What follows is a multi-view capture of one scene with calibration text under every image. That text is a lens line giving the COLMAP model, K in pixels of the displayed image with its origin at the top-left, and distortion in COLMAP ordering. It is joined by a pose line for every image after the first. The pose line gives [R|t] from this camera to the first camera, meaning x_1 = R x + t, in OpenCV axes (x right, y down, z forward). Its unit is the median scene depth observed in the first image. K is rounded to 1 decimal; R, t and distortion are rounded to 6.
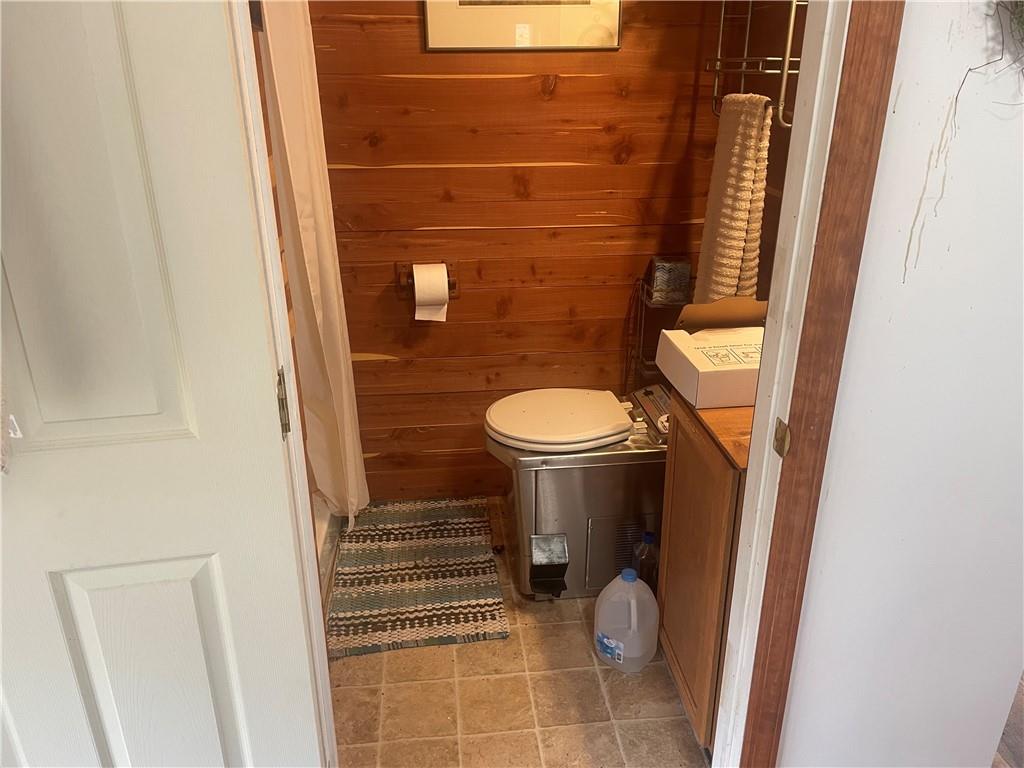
lens RADIAL K [[762.0, 0, 513.3], [0, 762.0, 385.4], [0, 0, 1]] dist [0.089485, -0.119464]
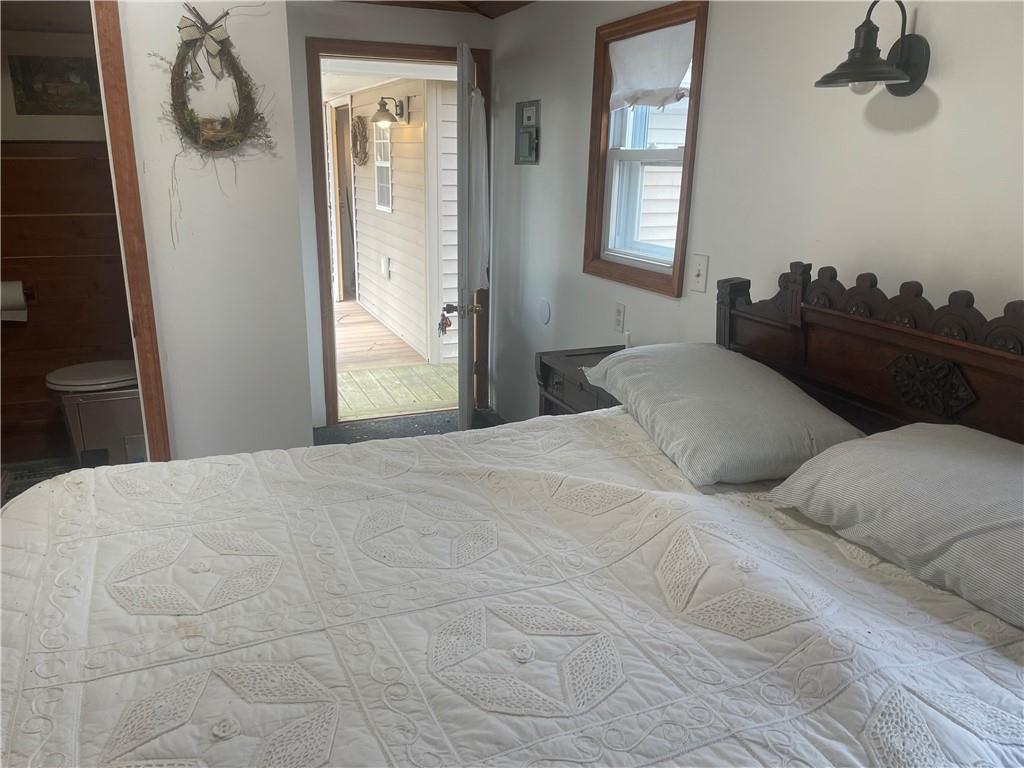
lens RADIAL K [[762.0, 0, 513.3], [0, 762.0, 385.4], [0, 0, 1]] dist [0.089485, -0.119464]
pose [[0.956952, -0.070587, 0.281533, 0.429327], [0.099064, 0.991163, -0.088218, 0.295463], [-0.272818, 0.112310, 0.955488, -0.719643]]
